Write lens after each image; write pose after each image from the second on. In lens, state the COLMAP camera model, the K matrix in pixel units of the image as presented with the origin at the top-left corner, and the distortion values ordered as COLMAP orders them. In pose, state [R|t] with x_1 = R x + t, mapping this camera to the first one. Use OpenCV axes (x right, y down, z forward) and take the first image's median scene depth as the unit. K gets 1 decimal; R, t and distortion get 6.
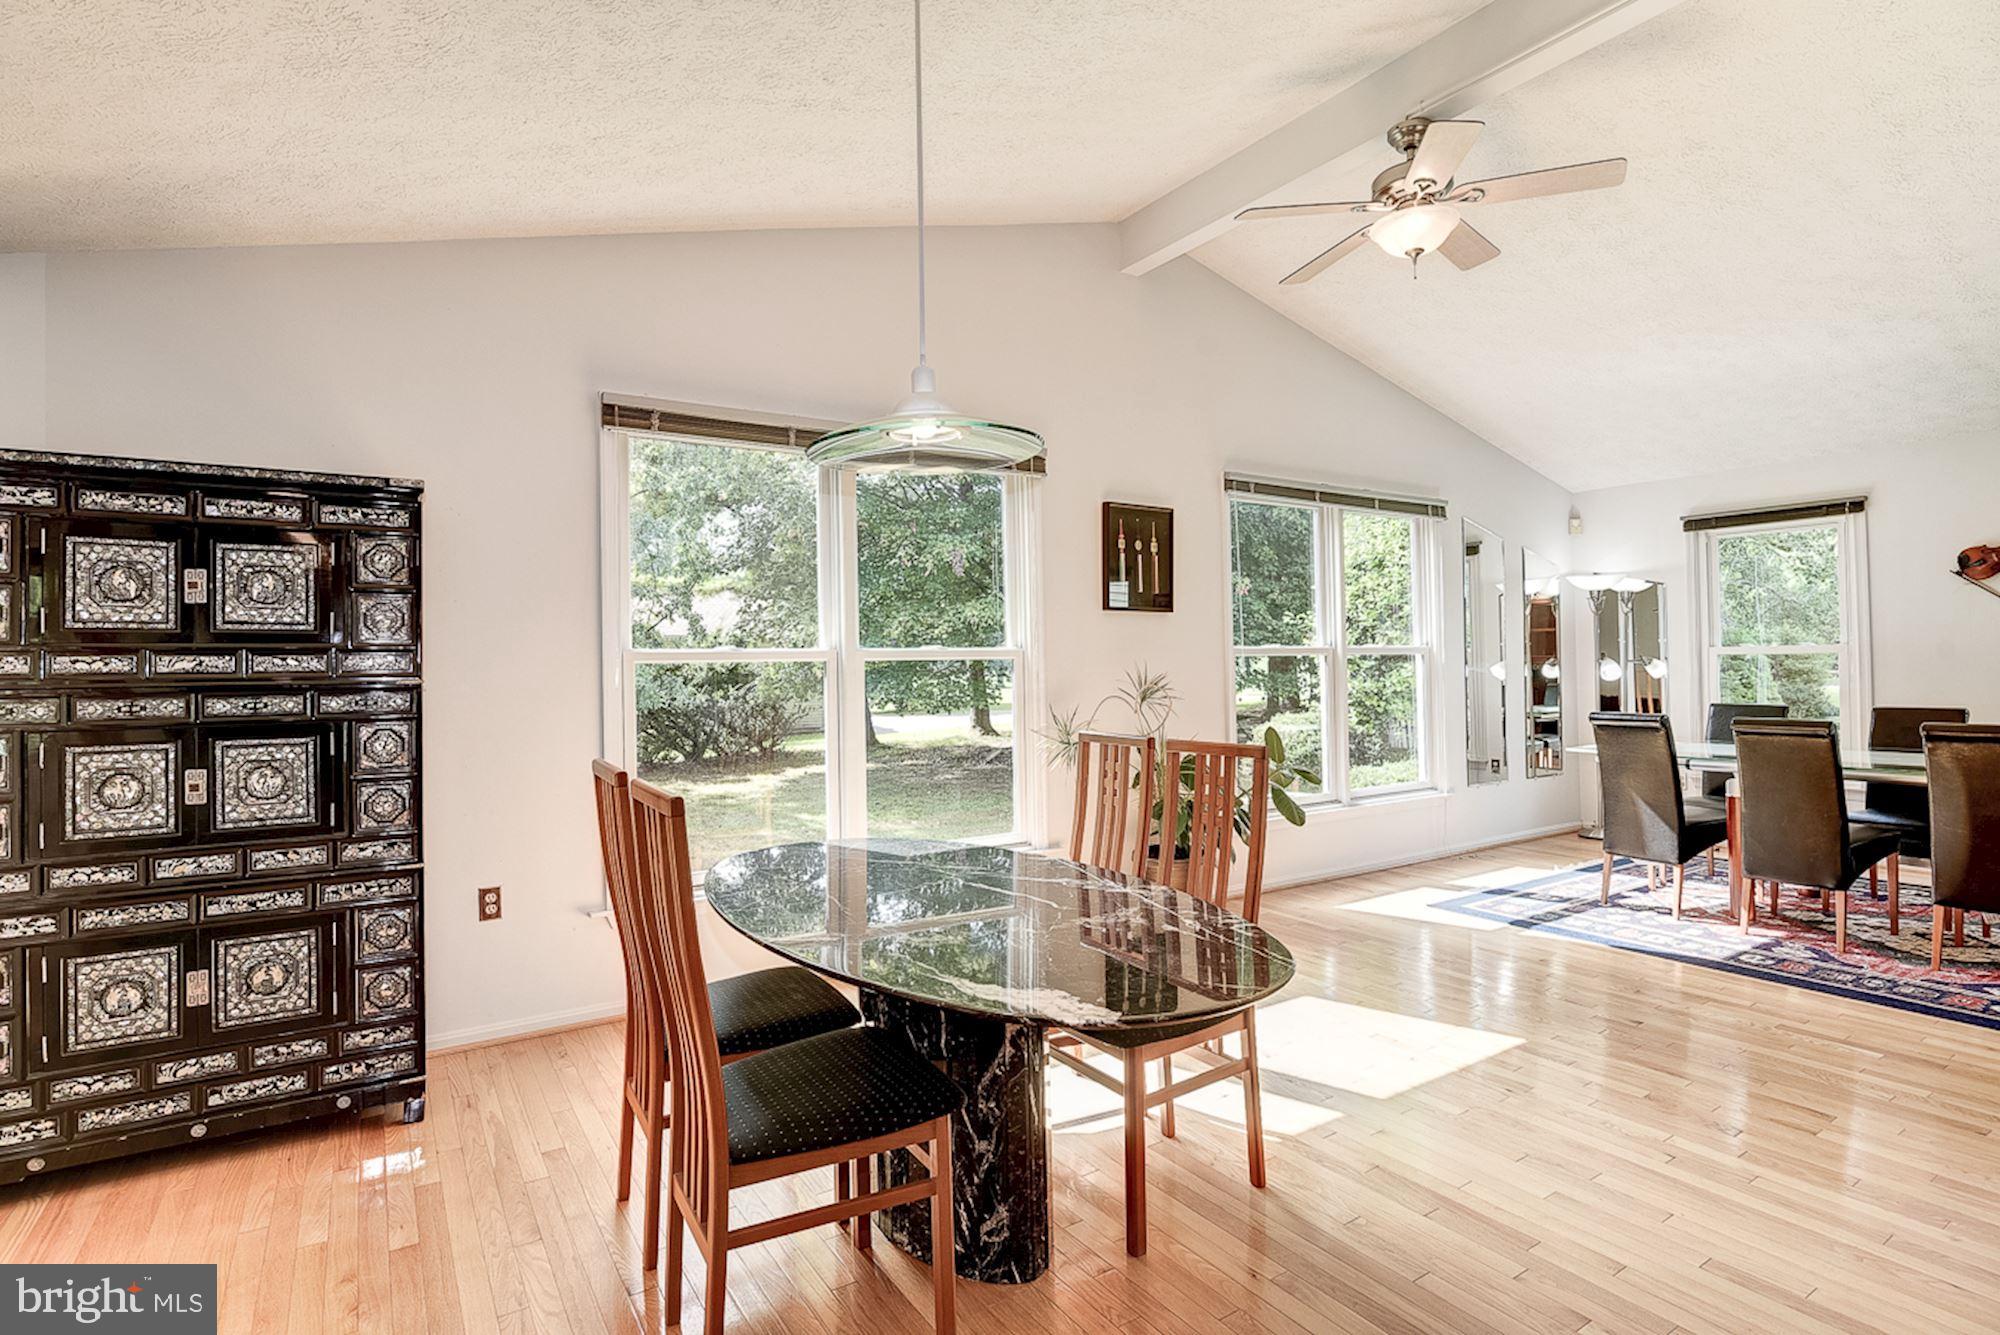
lens RADIAL K [[988.4, 0, 994.4], [0, 988.4, 657.3], [0, 0, 1]] dist [-0.010948, -0.000282]
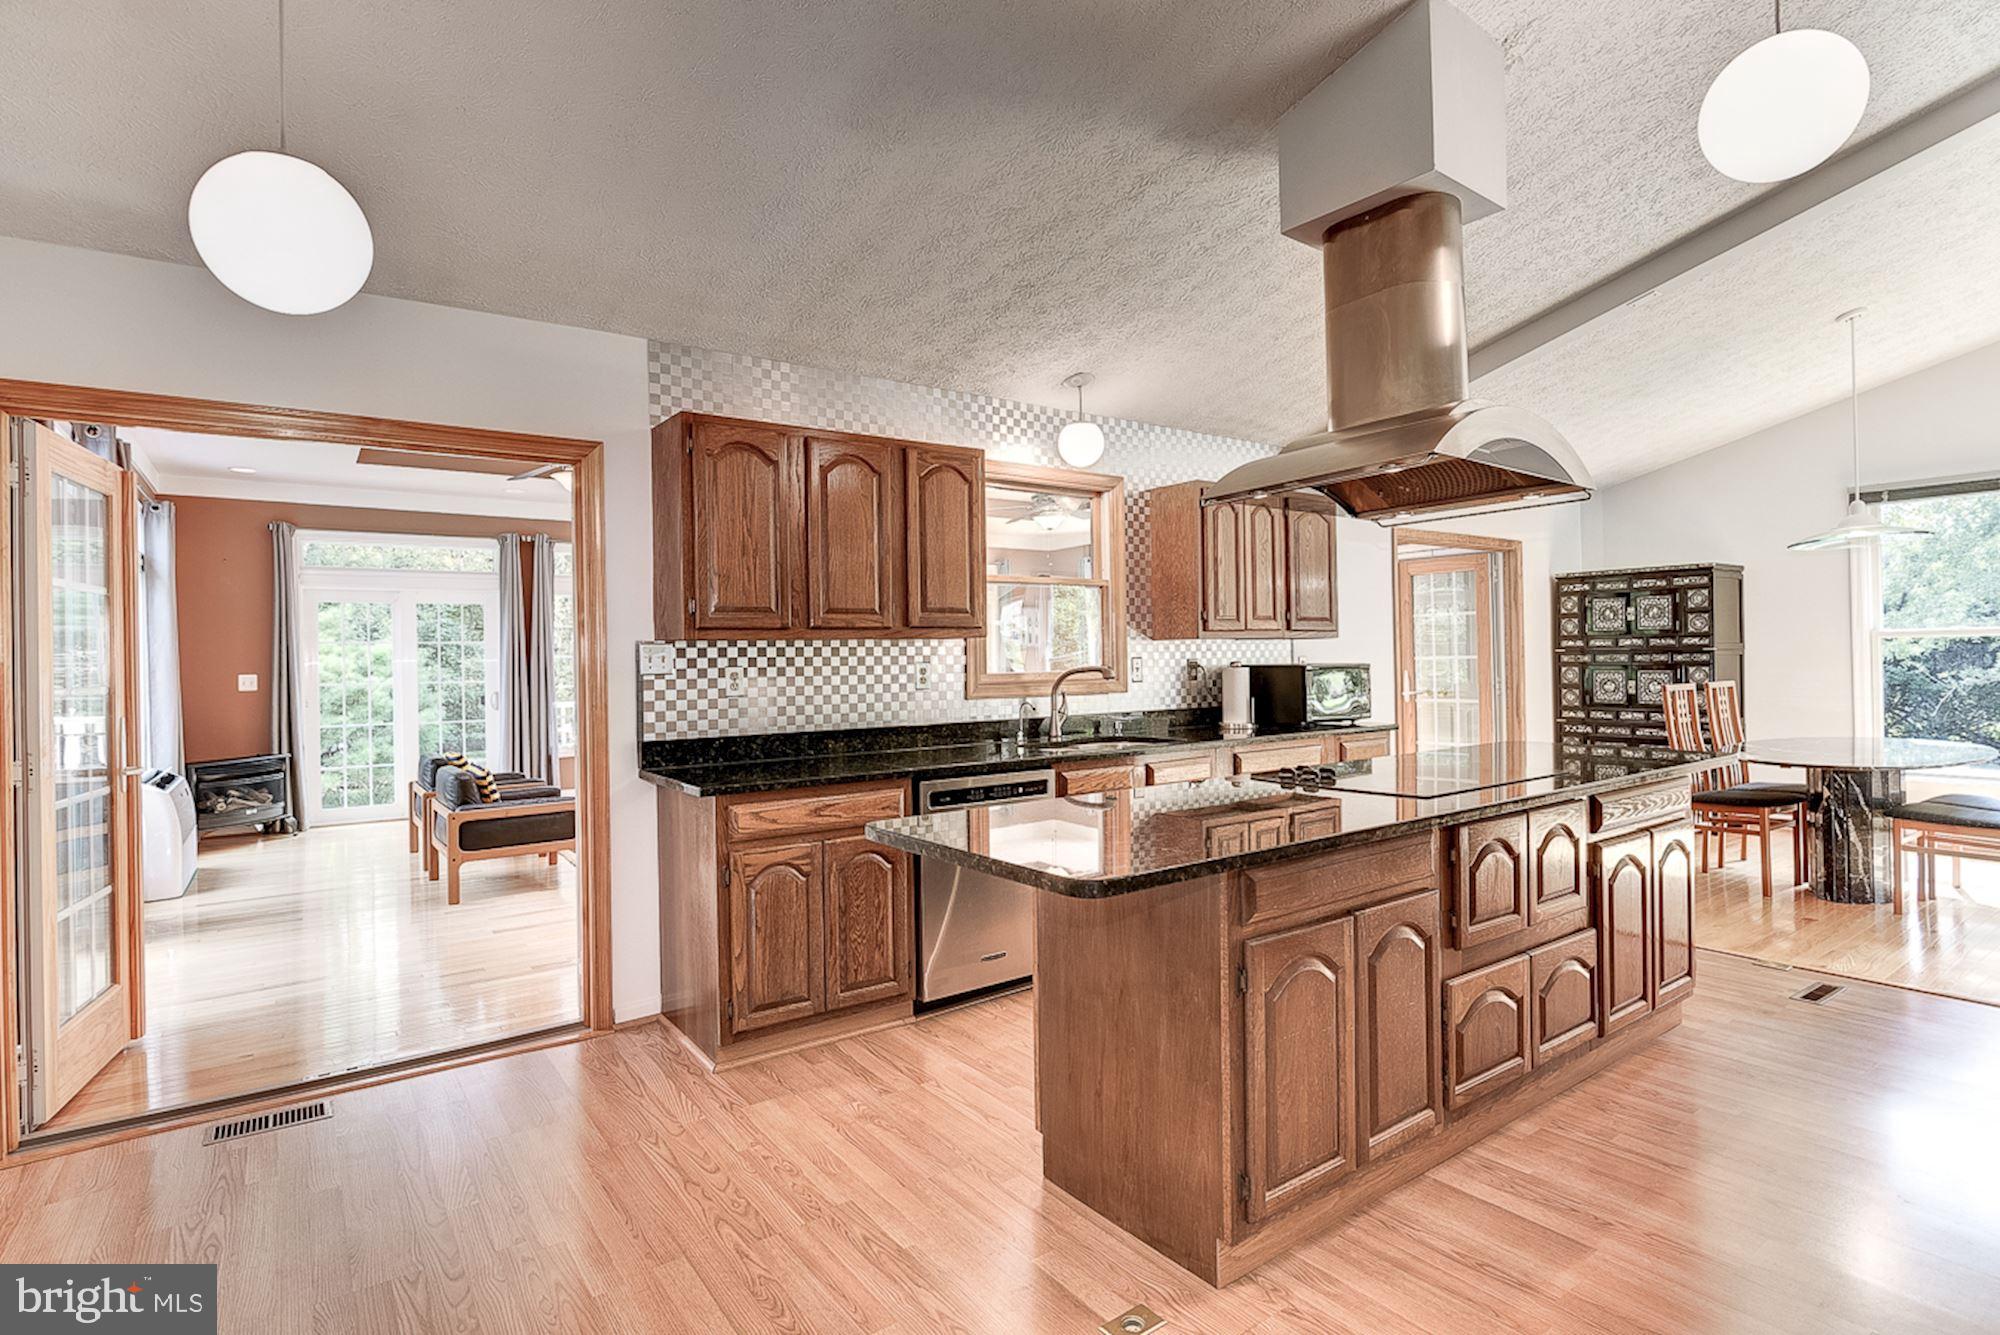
lens RADIAL K [[988.4, 0, 994.4], [0, 988.4, 657.3], [0, 0, 1]] dist [-0.010948, -0.000282]
pose [[0.052471, 0.012781, -0.998541, 1.719122], [0.023057, 0.999636, 0.014007, -0.028316], [0.998356, -0.023758, 0.052158, -0.860859]]
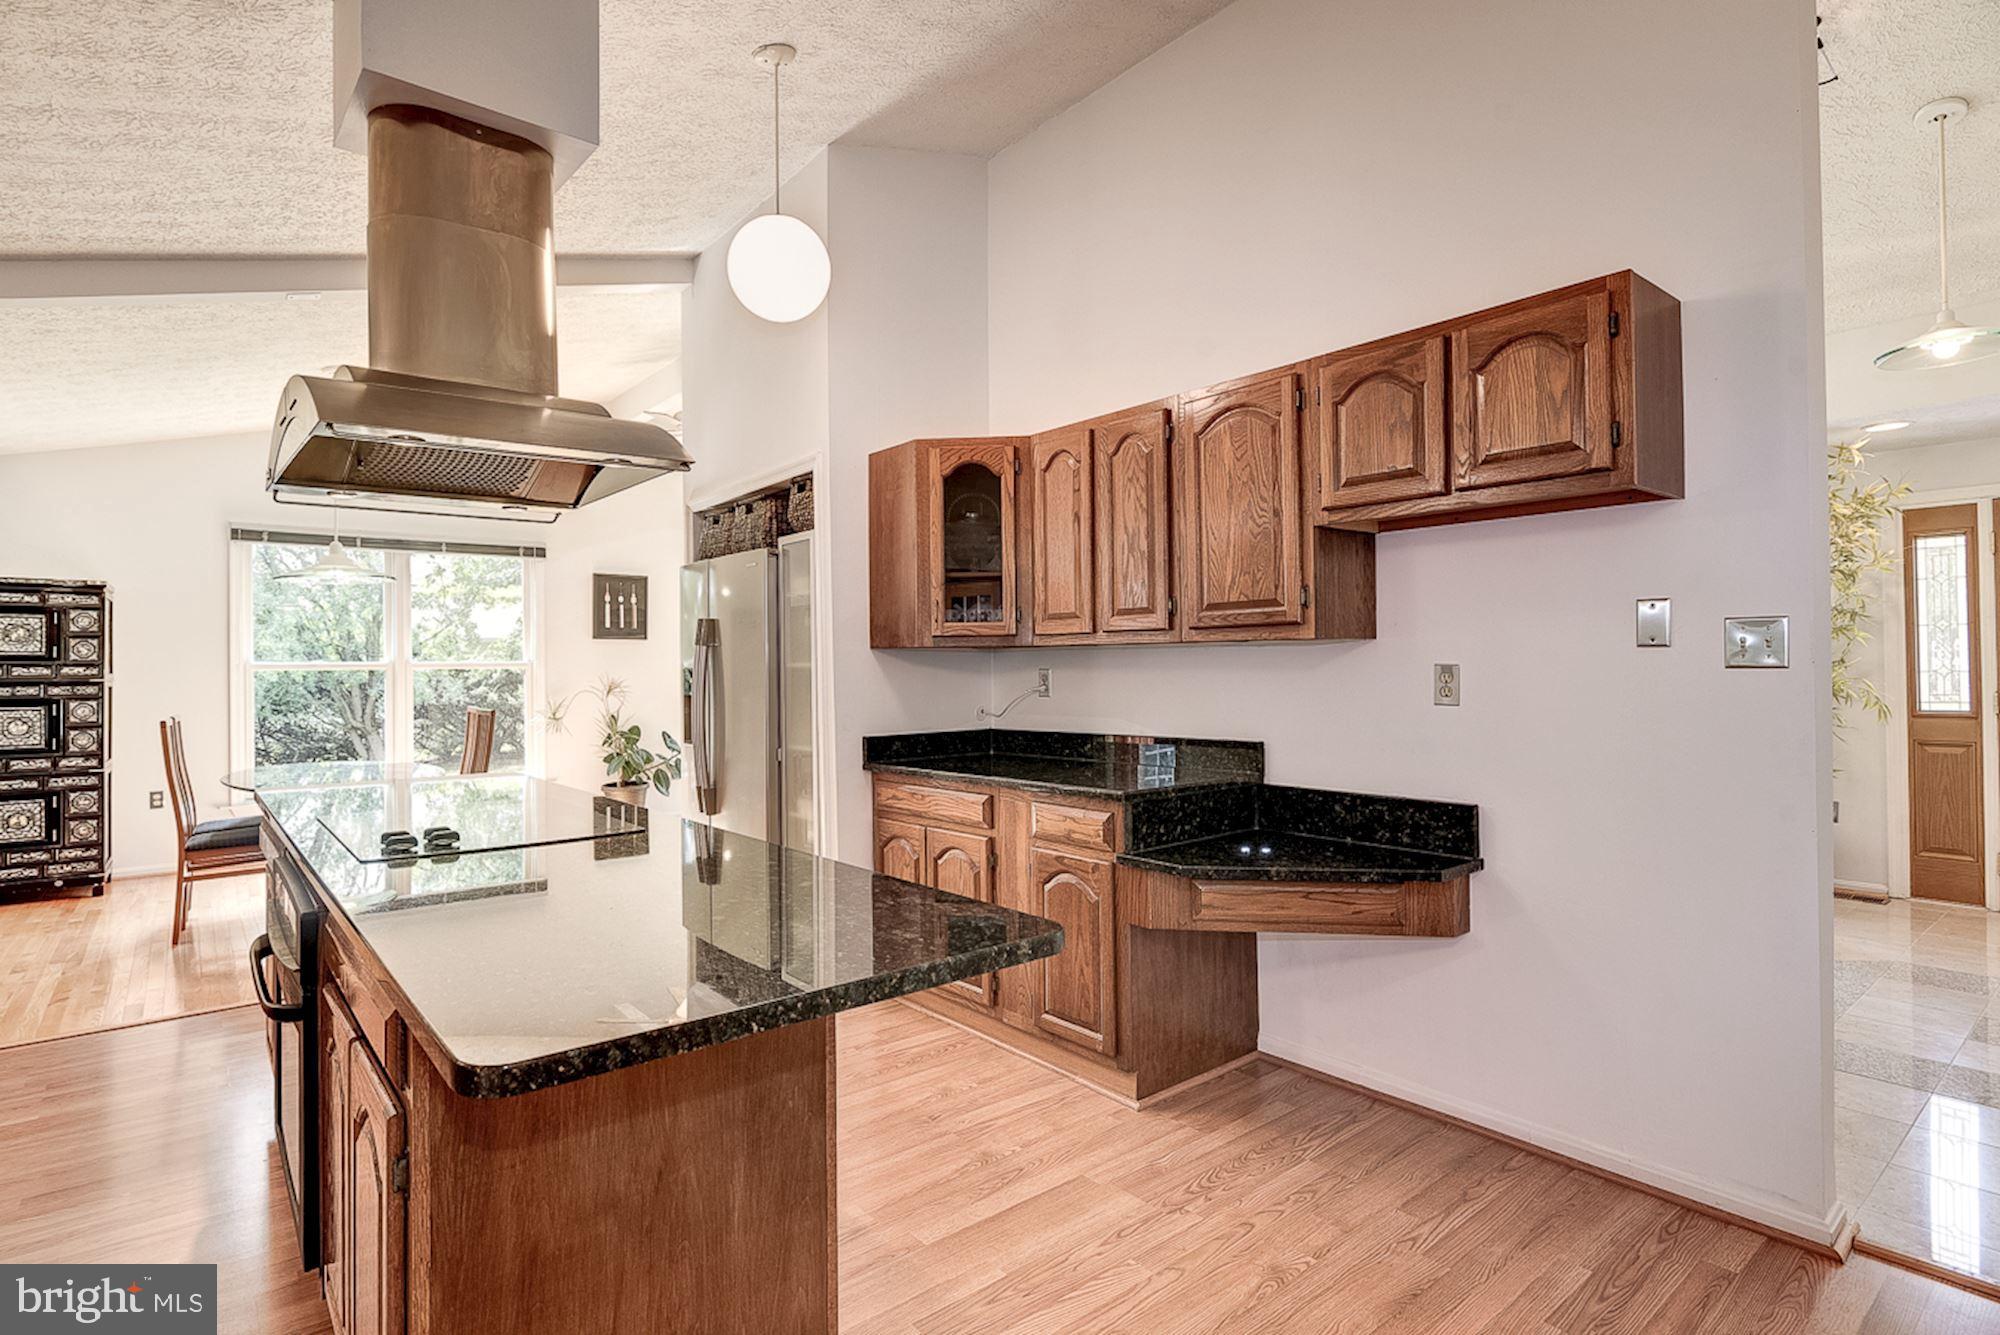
lens RADIAL K [[994.6, 0, 998.9], [0, 994.6, 657.2], [0, 0, 1]] dist [-0.005799, -0.000206]
pose [[0.993108, 0.006424, 0.117028, 1.048032], [-0.006181, 0.999978, -0.002444, -0.030235], [-0.117041, 0.001704, 0.993126, -1.290544]]
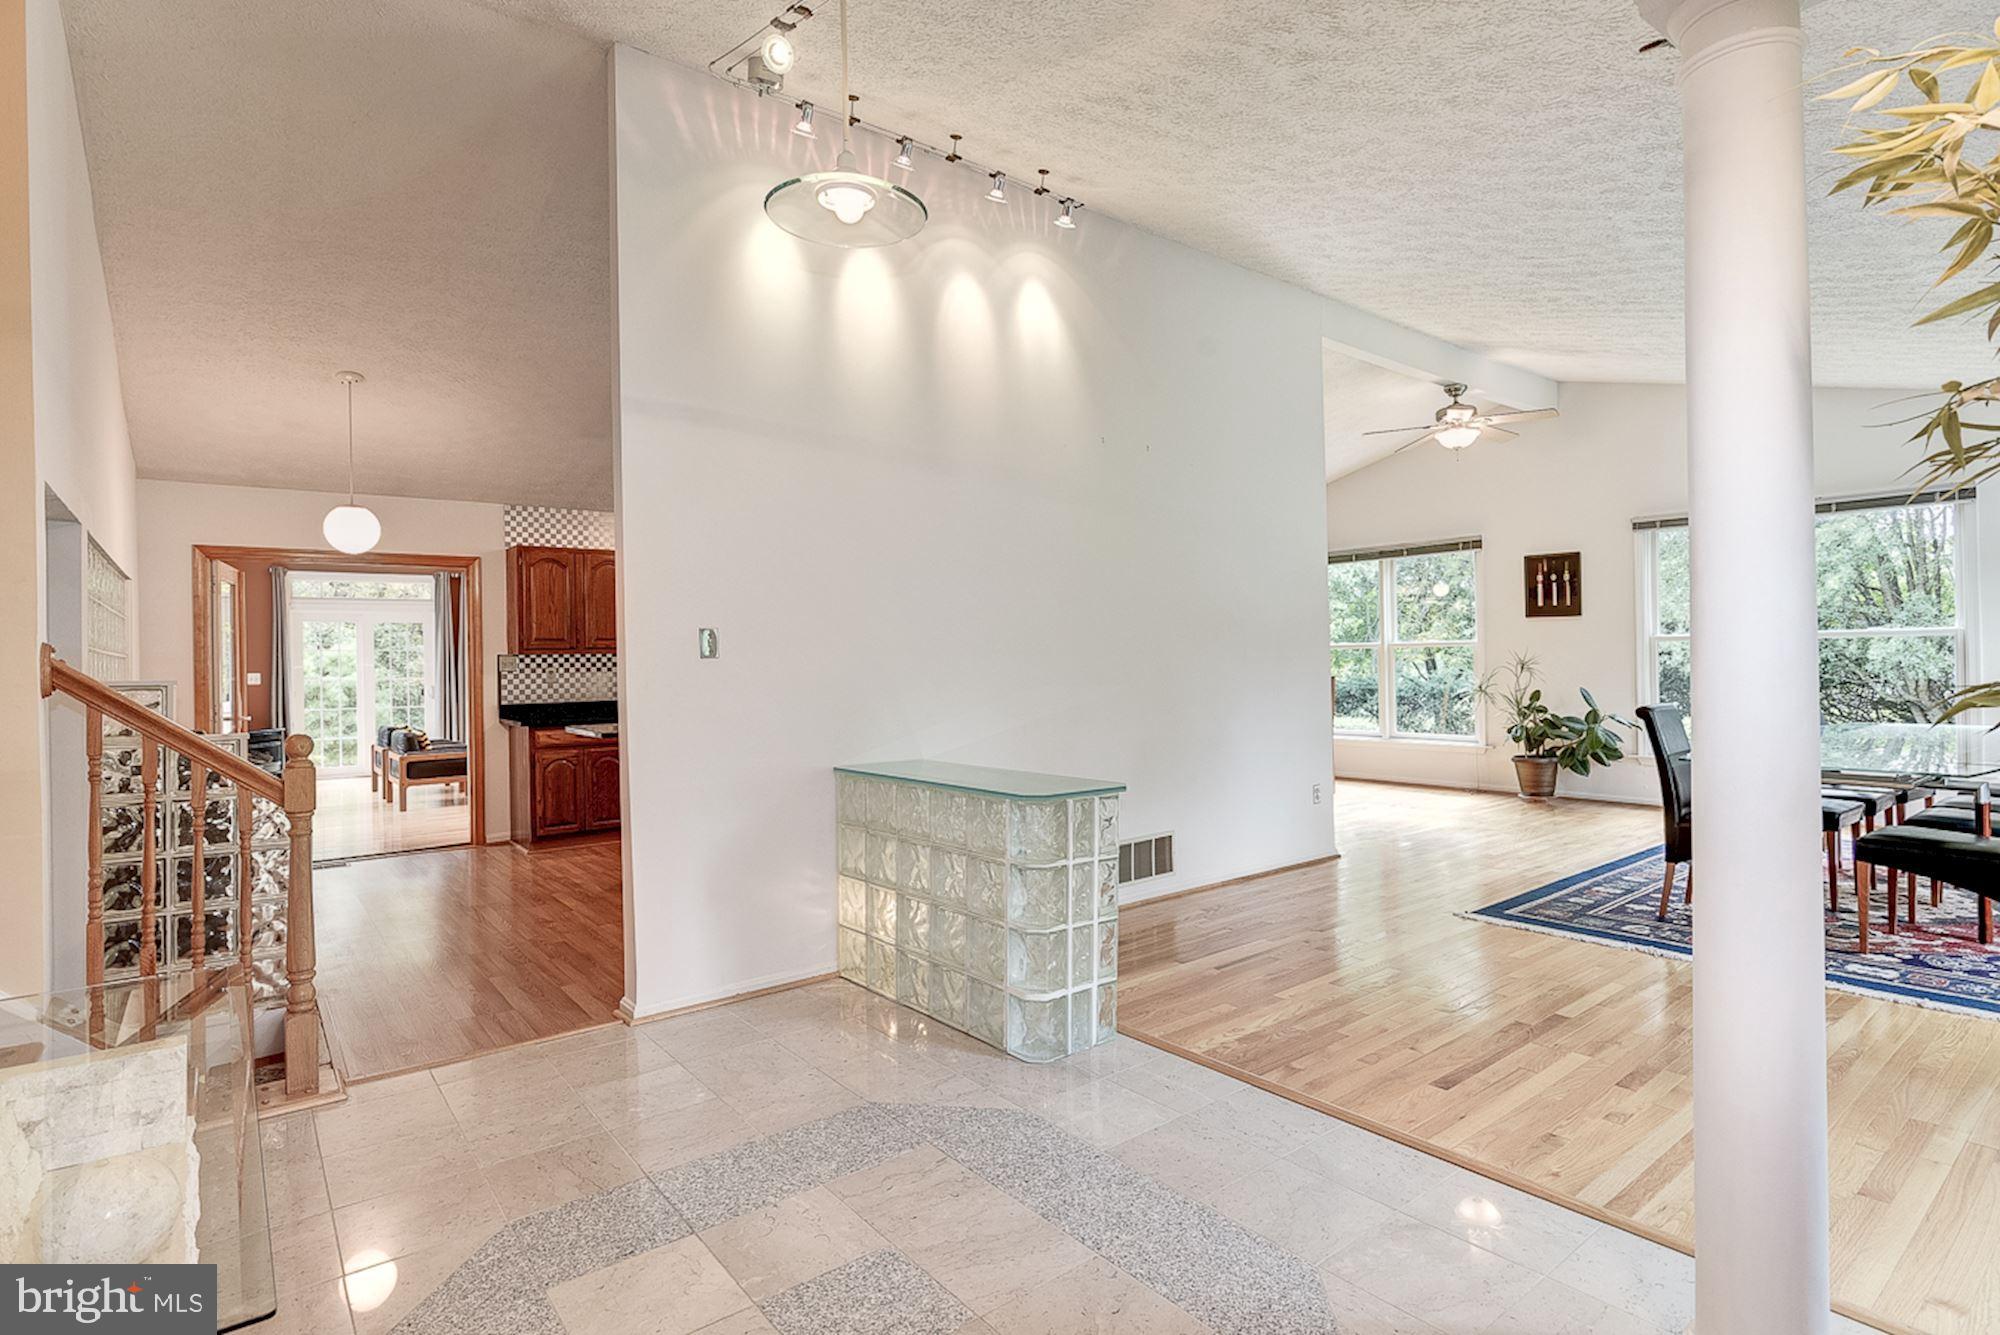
lens RADIAL K [[994.6, 0, 998.9], [0, 994.6, 657.2], [0, 0, 1]] dist [-0.005799, -0.000206]
pose [[0.096290, 0.012627, -0.995273, 3.159175], [0.023193, 0.999620, 0.014926, -0.044625], [0.995083, -0.024521, 0.095961, -0.187608]]
